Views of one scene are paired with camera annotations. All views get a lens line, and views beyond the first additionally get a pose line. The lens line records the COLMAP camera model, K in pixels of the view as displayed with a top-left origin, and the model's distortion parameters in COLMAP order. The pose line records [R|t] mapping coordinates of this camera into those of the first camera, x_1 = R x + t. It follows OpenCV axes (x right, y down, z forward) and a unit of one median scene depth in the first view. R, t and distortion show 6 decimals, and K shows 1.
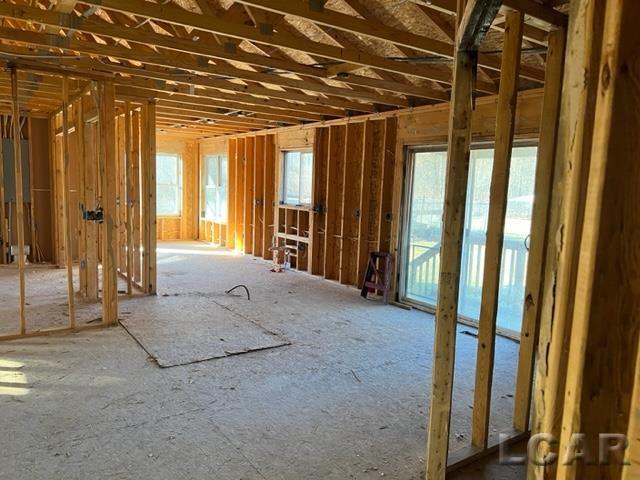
lens RADIAL K [[481.4, 0, 322.2], [0, 481.4, 241.2], [0, 0, 1]] dist [0.070966, -0.000640]
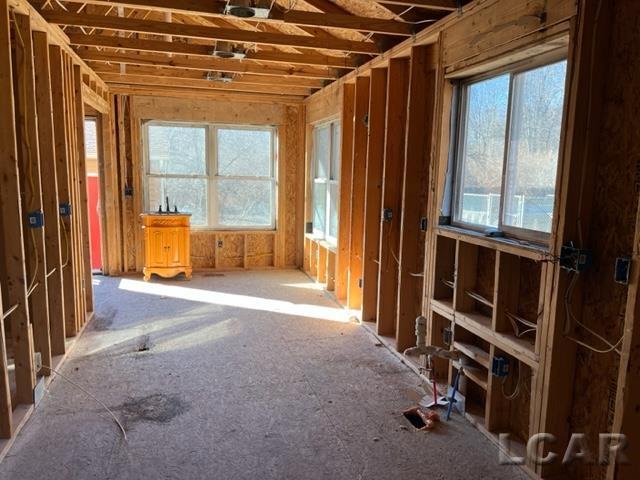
lens RADIAL K [[481.4, 0, 320.0], [0, 481.4, 244.0], [0, 0, 1]] dist [0.070966, -0.000640]
pose [[0.942505, 0.035295, -0.332322, -0.050865], [-0.028531, 0.999275, 0.025214, -0.069398], [0.332971, -0.014283, 0.942829, 0.616290]]
